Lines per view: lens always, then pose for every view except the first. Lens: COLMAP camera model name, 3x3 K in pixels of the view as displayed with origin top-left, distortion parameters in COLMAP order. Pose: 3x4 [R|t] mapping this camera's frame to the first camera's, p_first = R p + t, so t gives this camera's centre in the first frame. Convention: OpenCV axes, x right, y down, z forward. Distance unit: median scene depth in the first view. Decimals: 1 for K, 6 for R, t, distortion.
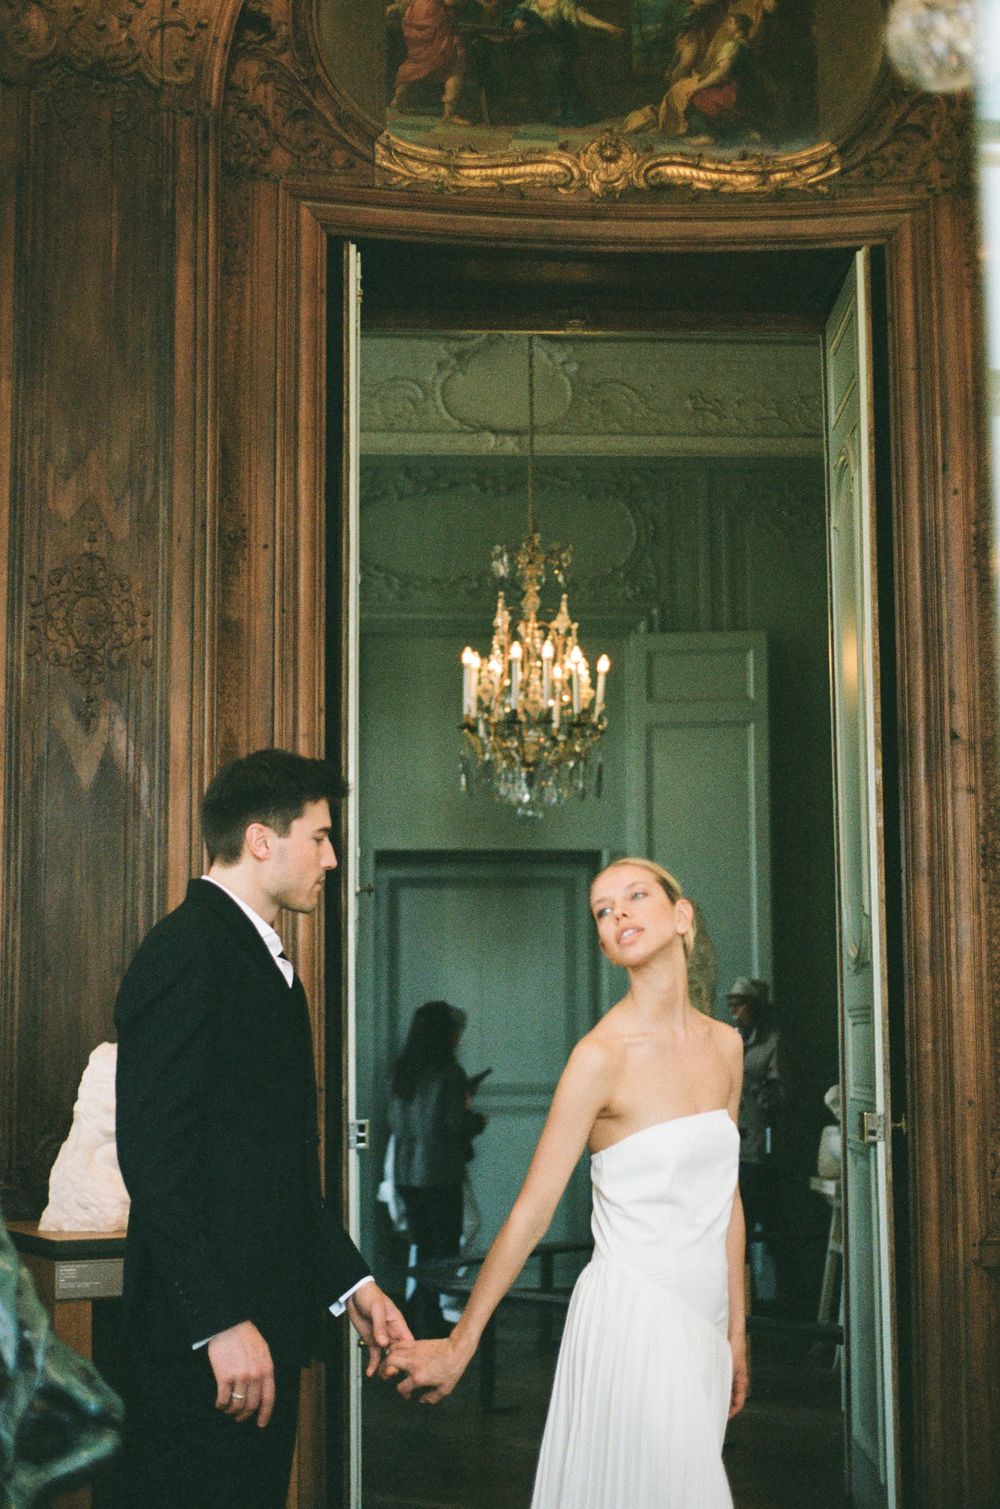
lens RADIAL K [[2219.8, 0, 500.0], [0, 2219.8, 754.5], [0, 0, 1]] dist [-0.107762, 0.092959]
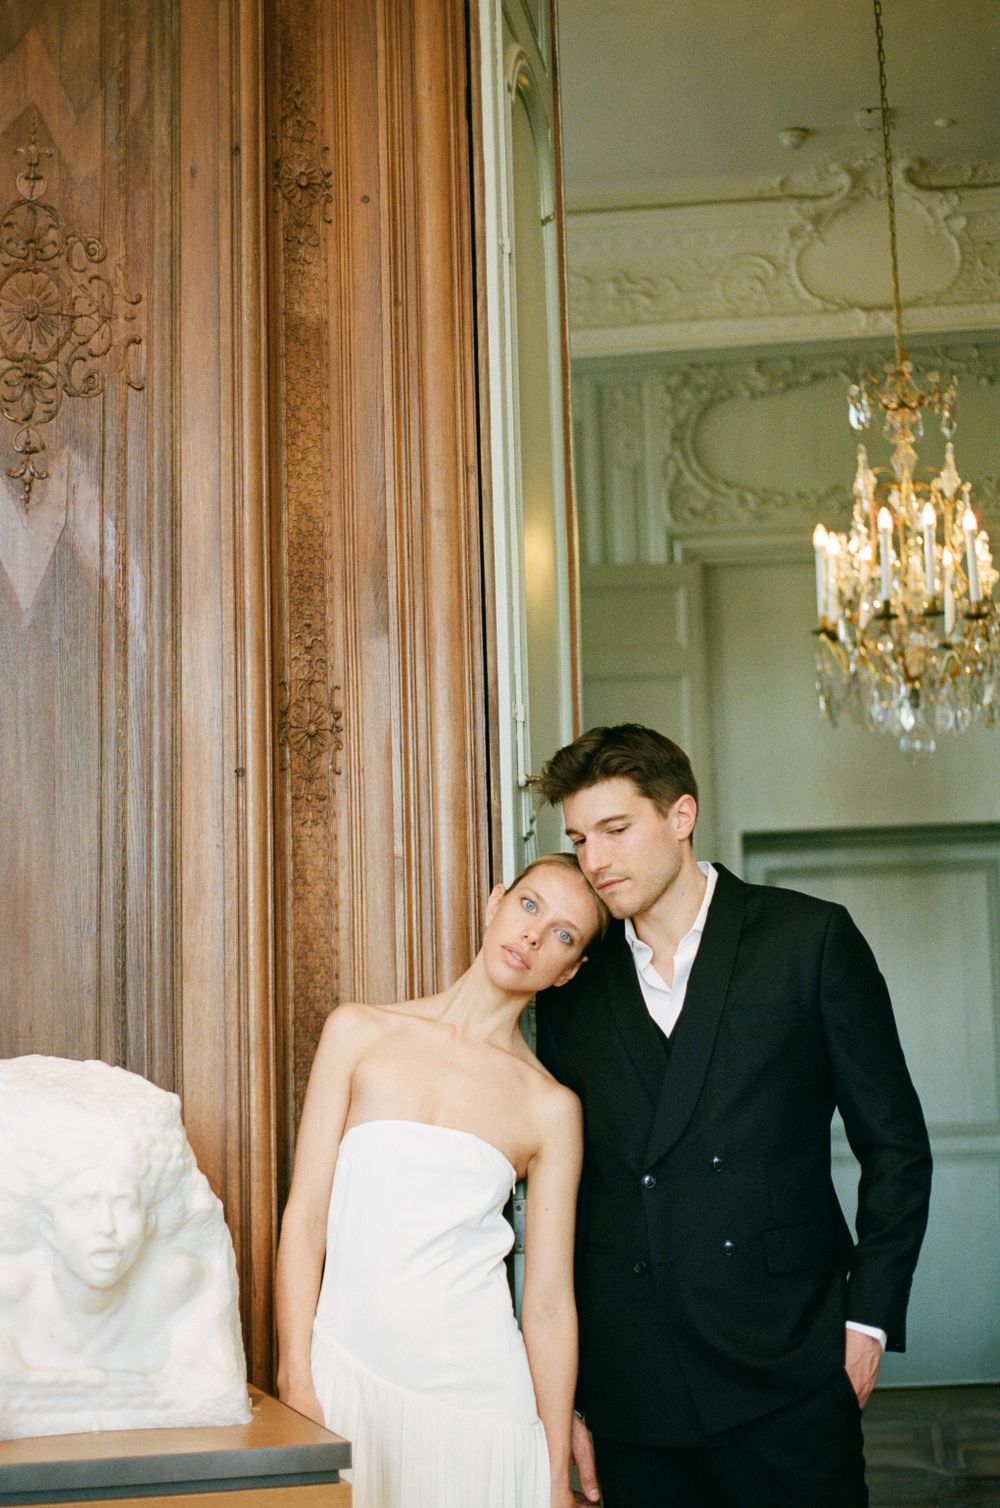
lens RADIAL K [[2218.4, 0, 500.0], [0, 2218.4, 754.0], [0, 0, 1]] dist [-0.107762, 0.092959]
pose [[0.979393, -0.053726, -0.194689, 0.020117], [0.049717, 0.998440, -0.025422, 0.040715], [0.195751, 0.015218, 0.980536, 0.266205]]
